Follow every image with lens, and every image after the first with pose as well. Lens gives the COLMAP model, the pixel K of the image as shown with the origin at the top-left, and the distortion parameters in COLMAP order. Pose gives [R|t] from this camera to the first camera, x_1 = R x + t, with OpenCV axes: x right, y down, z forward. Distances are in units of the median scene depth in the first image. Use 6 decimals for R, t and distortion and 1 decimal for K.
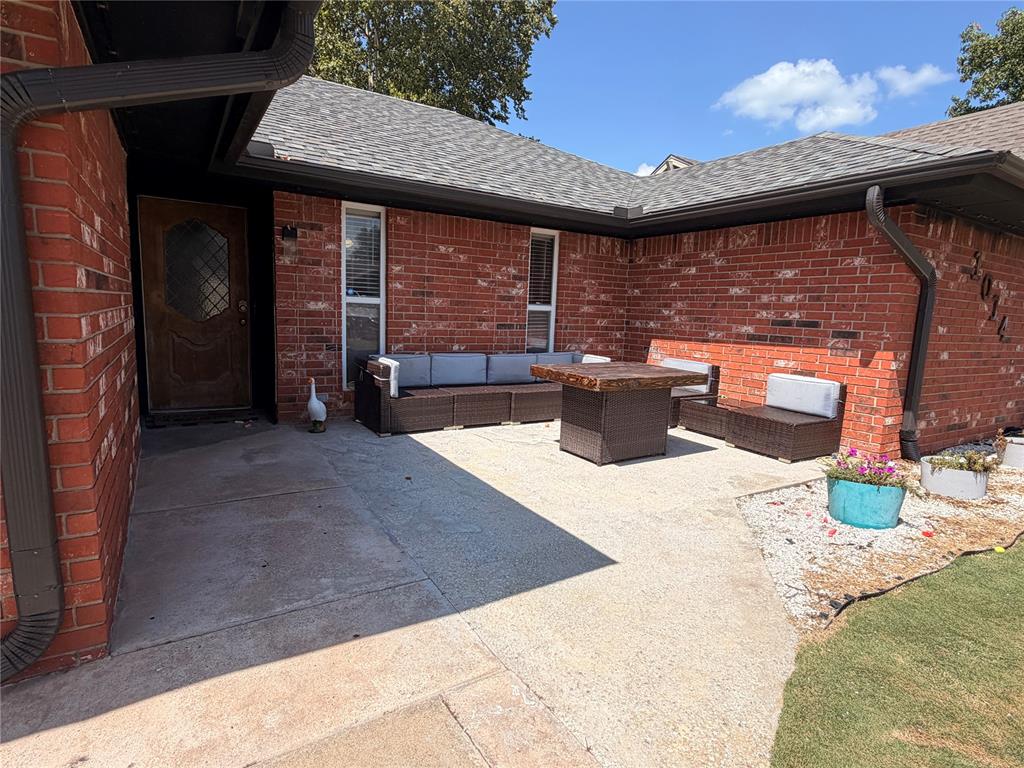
lens RADIAL K [[540.8, 0, 513.5], [0, 540.8, 384.1], [0, 0, 1]] dist [-0.006183, -0.000730]
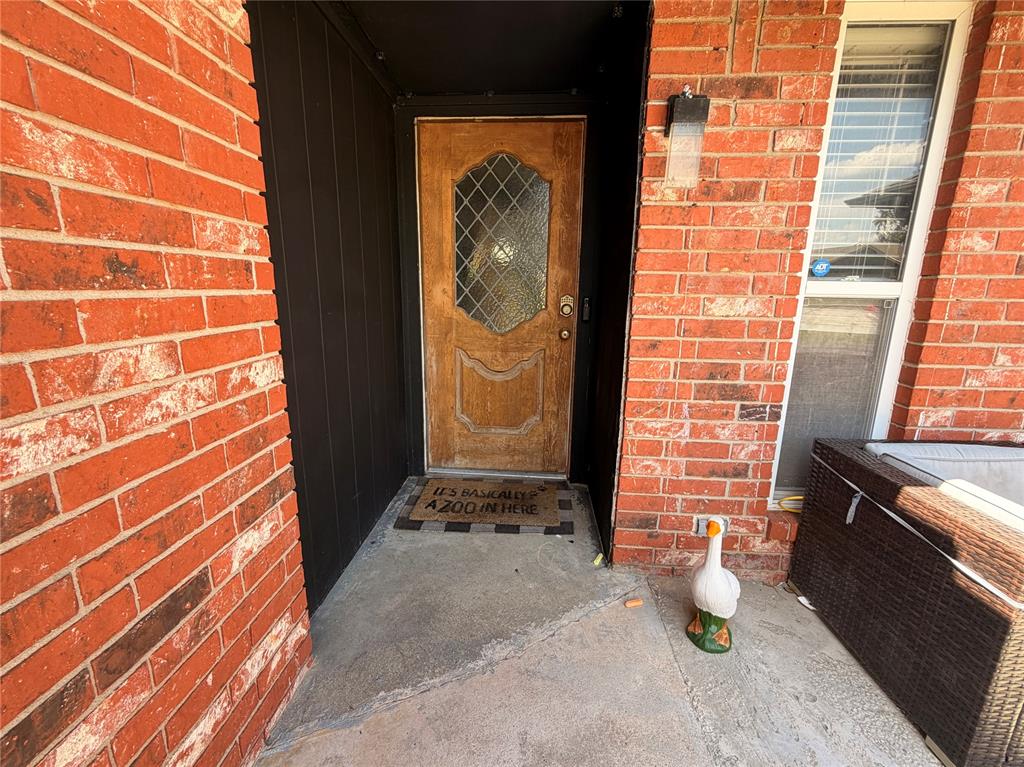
lens RADIAL K [[409.5, 0, 510.0], [0, 409.5, 377.7], [0, 0, 1]] dist [0.000098, -0.000350]
pose [[0.809088, 0.096837, -0.579654, -0.305491], [-0.060910, 0.994837, 0.081179, -0.104820], [0.584522, -0.030374, 0.810809, 0.640181]]
